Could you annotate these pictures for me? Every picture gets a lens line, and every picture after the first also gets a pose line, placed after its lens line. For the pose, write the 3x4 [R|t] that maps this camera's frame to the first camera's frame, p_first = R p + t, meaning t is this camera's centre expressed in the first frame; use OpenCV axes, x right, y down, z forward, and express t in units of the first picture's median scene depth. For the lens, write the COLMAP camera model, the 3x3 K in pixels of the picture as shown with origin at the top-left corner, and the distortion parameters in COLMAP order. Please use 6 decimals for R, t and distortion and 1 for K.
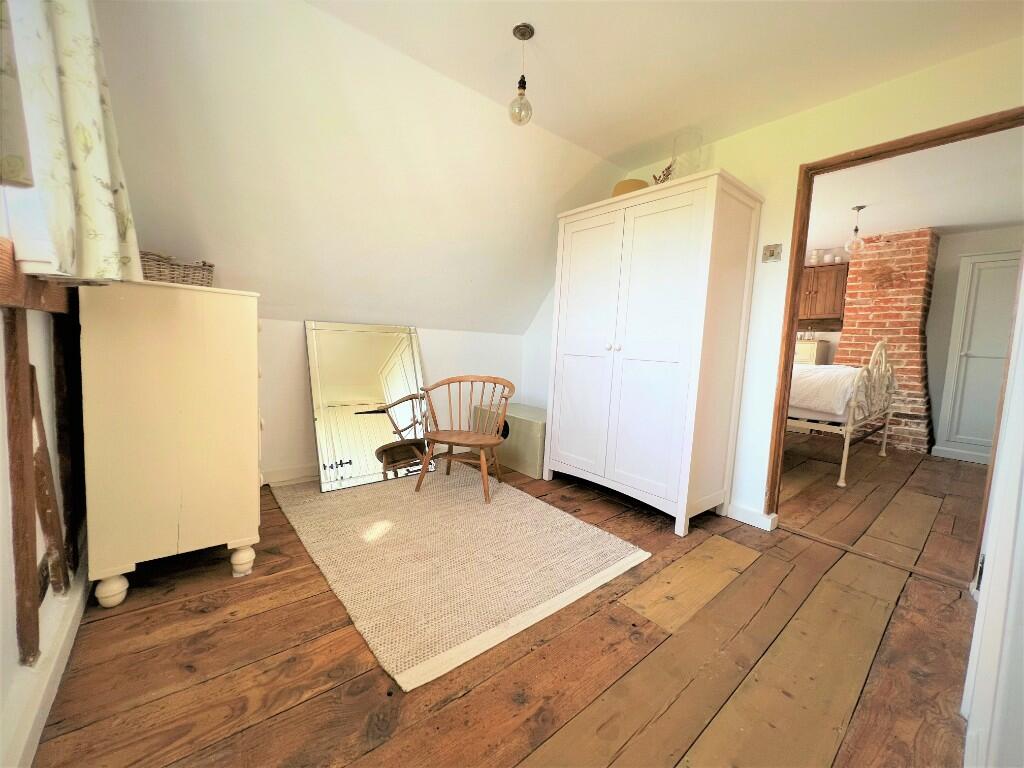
lens RADIAL K [[410.9, 0, 509.5], [0, 410.9, 381.9], [0, 0, 1]] dist [-0.001388, -0.000079]
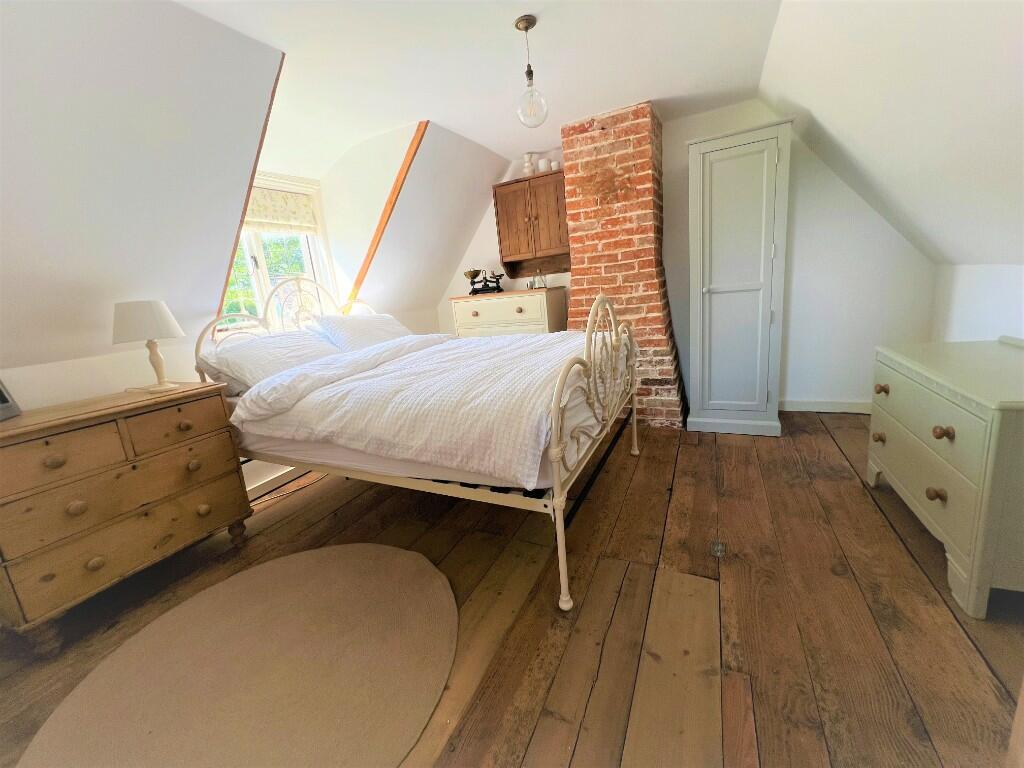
lens RADIAL K [[410.9, 0, 512.1], [0, 410.9, 380.5], [0, 0, 1]] dist [-0.001388, -0.000079]
pose [[0.897178, -0.215593, 0.385476, 0.456132], [0.170803, 0.974226, 0.147341, -0.070916], [-0.407307, -0.066351, 0.910878, 0.437940]]
